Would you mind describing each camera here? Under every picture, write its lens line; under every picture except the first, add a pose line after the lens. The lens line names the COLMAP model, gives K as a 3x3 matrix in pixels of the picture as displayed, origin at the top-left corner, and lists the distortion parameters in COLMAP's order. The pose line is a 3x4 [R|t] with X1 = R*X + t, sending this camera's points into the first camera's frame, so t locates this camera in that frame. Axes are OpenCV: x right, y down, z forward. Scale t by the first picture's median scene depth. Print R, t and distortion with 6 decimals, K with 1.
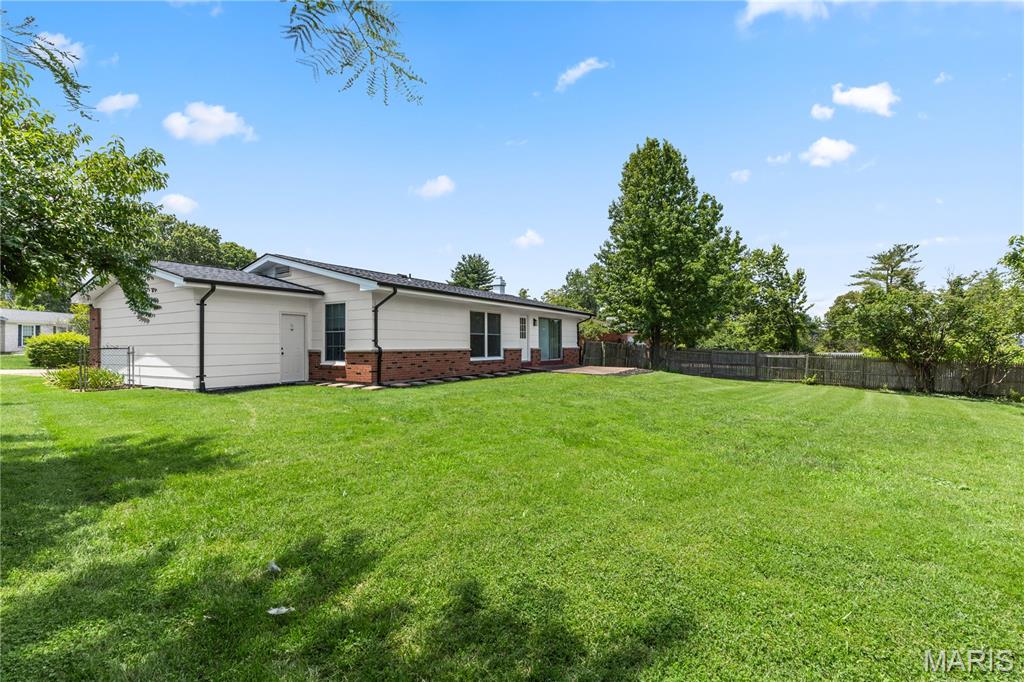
lens RADIAL K [[466.7, 0, 510.4], [0, 466.7, 337.8], [0, 0, 1]] dist [-0.000132, -0.000005]
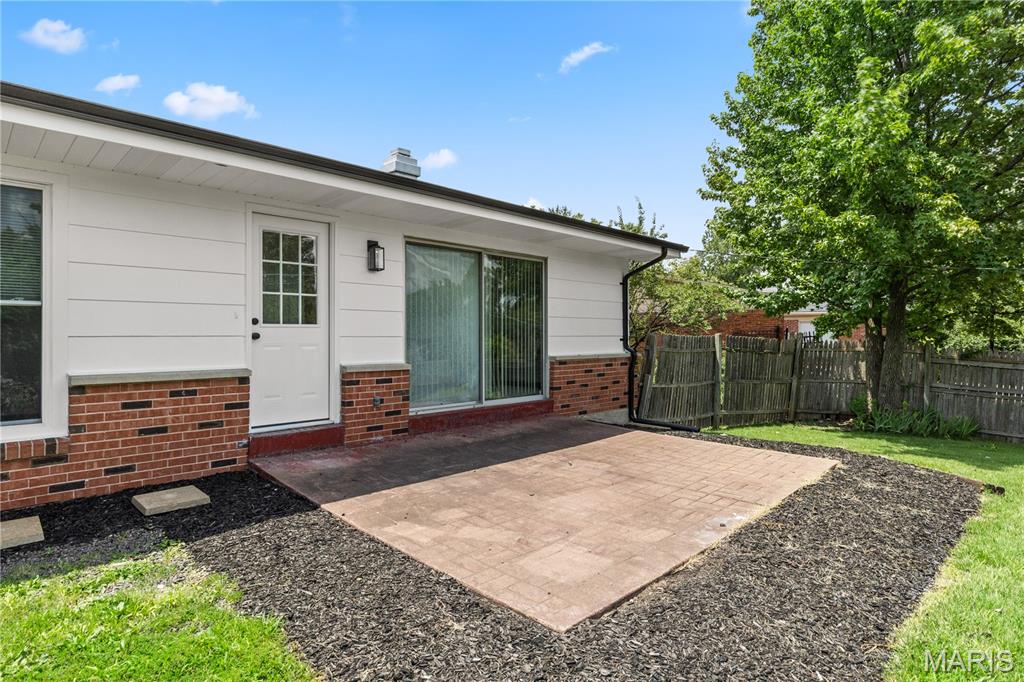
lens RADIAL K [[586.9, 0, 513.1], [0, 586.9, 348.3], [0, 0, 1]] dist [0.009220, 0.000936]
pose [[0.978449, -0.002442, -0.206473, 0.157120], [0.008812, 0.999513, 0.029939, 0.004650], [0.206299, -0.031114, 0.977994, 0.619202]]
